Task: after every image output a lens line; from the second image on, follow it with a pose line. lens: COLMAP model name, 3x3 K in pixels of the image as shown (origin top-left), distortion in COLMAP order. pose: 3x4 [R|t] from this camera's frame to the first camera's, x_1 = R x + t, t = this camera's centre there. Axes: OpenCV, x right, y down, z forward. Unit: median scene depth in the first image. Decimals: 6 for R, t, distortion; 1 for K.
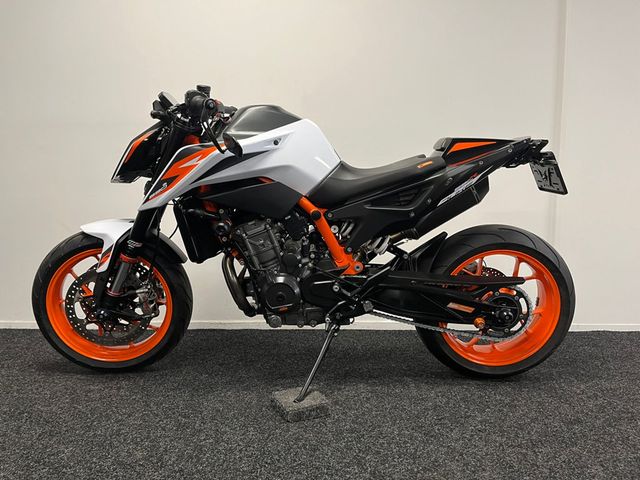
lens RADIAL K [[462.4, 0, 311.7], [0, 462.4, 237.7], [0, 0, 1]] dist [0.078374, -0.099095]
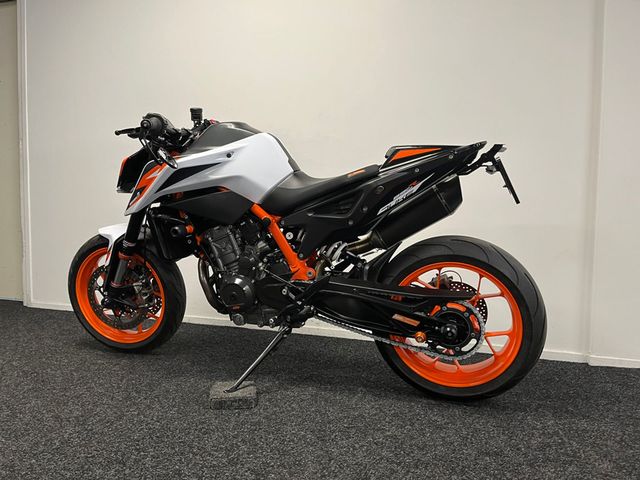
lens RADIAL K [[471.8, 0, 320.0], [0, 471.8, 240.0], [0, 0, 1]] dist [0.078317, -0.105206]
pose [[0.945891, 0.027672, -0.323301, 0.468428], [-0.037138, 0.999042, -0.023148, 0.013526], [0.322351, 0.033902, 0.946013, 0.007151]]
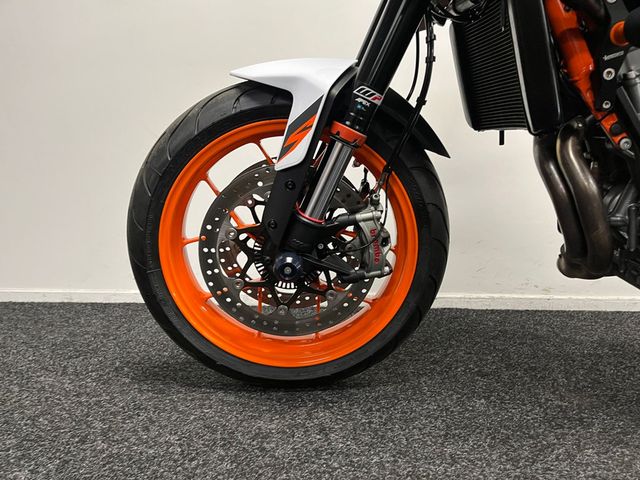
lens RADIAL K [[471.8, 0, 320.0], [0, 471.8, 240.0], [0, 0, 1]] dist [0.078317, -0.105206]
pose [[0.998078, 0.002012, -0.061945, -0.390416], [0.000648, 0.999080, 0.042891, 0.120520], [0.061974, -0.042849, 0.997158, 0.558330]]
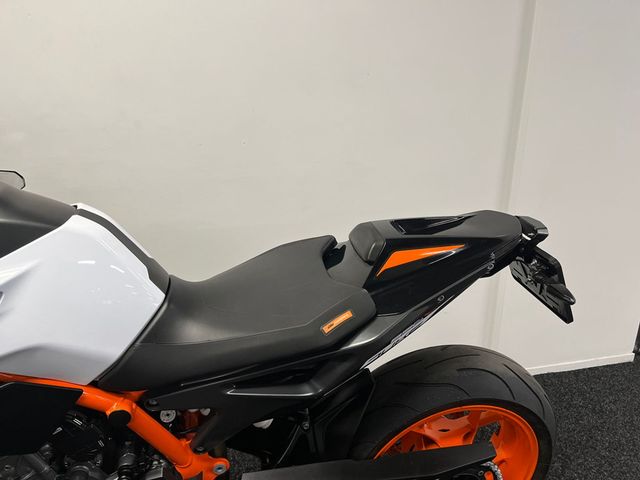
lens RADIAL K [[462.4, 0, 311.7], [0, 462.4, 237.7], [0, 0, 1]] dist [0.078374, -0.099095]
pose [[0.978236, -0.071373, 0.194836, 0.119486], [0.026920, 0.974699, 0.221894, -0.324661], [-0.205744, -0.211820, 0.955407, 0.520361]]
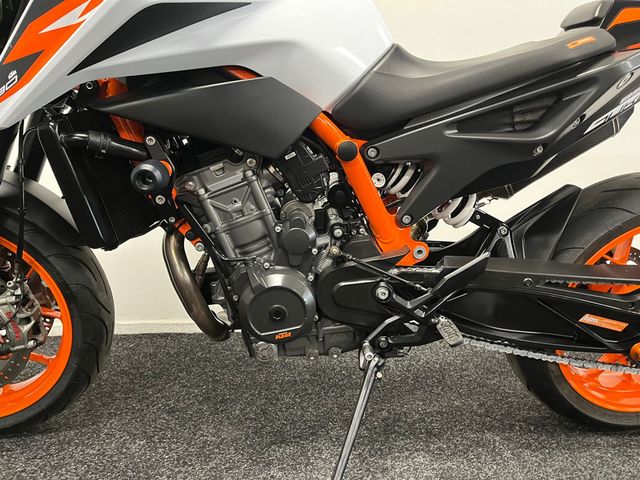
lens RADIAL K [[471.8, 0, 320.0], [0, 471.8, 240.0], [0, 0, 1]] dist [0.078317, -0.105206]
pose [[0.997769, -0.007264, 0.066357, -0.052907], [0.000722, 0.995179, 0.098076, -0.003654], [-0.066750, -0.097809, 0.992964, 0.473498]]
